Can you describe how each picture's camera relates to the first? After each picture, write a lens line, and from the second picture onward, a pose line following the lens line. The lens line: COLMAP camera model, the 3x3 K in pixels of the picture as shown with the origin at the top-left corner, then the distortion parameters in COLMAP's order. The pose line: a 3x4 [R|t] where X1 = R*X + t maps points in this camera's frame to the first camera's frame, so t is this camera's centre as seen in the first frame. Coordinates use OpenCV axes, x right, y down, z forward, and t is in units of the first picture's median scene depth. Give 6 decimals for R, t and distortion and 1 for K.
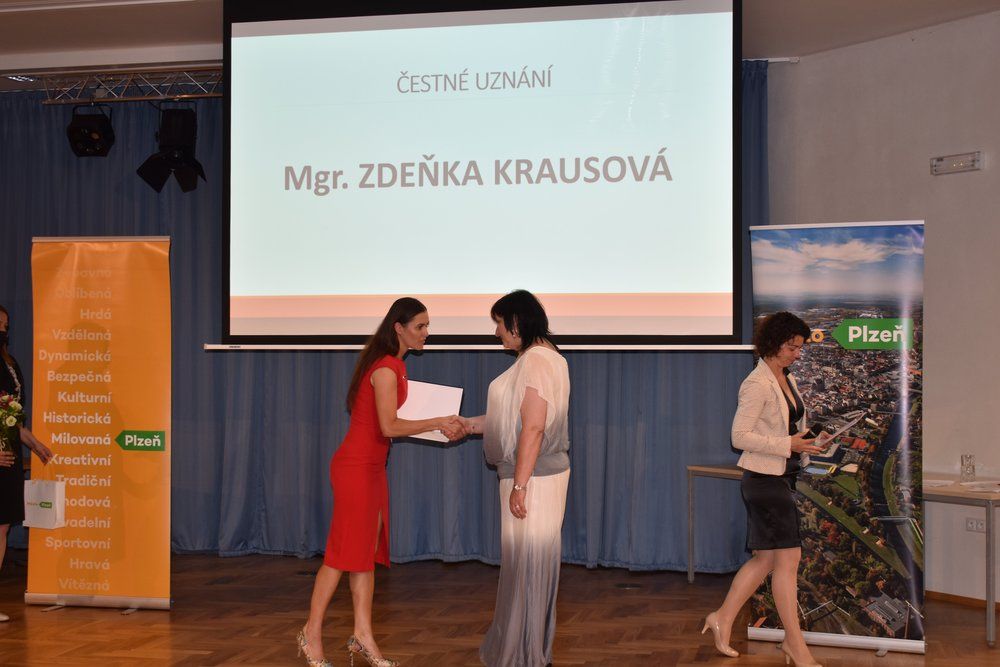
lens RADIAL K [[1487.7, 0, 500.0], [0, 1487.7, 336.8], [0, 0, 1]] dist [-0.015510, -0.018312]
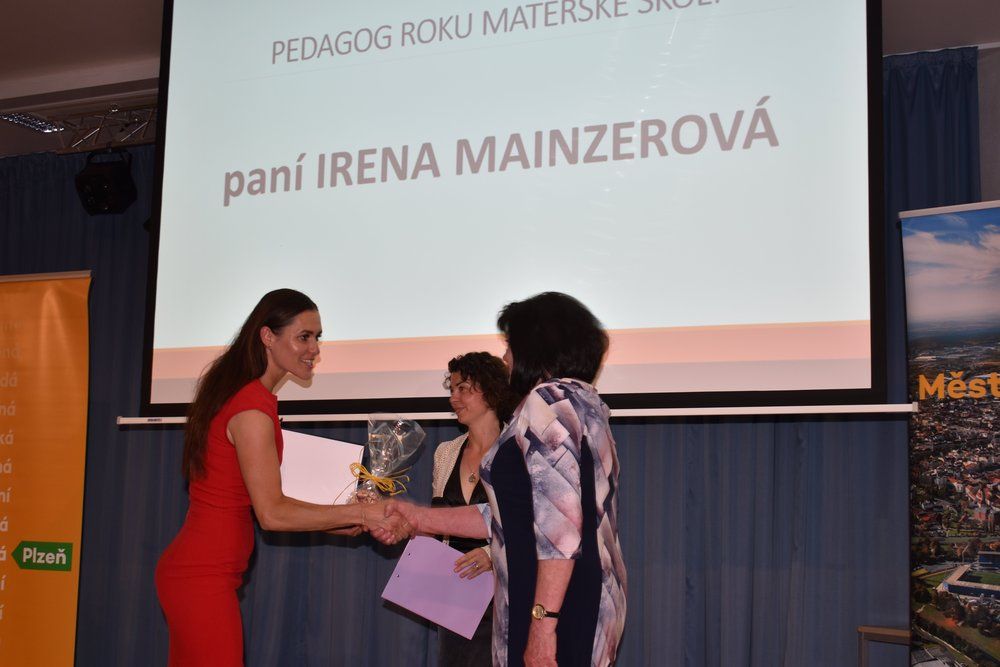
lens RADIAL K [[1475.7, 0, 498.3], [0, 1475.7, 332.6], [0, 0, 1]] dist [-0.018838, -0.076775]
pose [[0.978602, -0.007425, -0.205629, 0.127222], [-0.019700, 0.991377, -0.129548, 0.054838], [0.204818, 0.130827, 0.970018, 0.374859]]
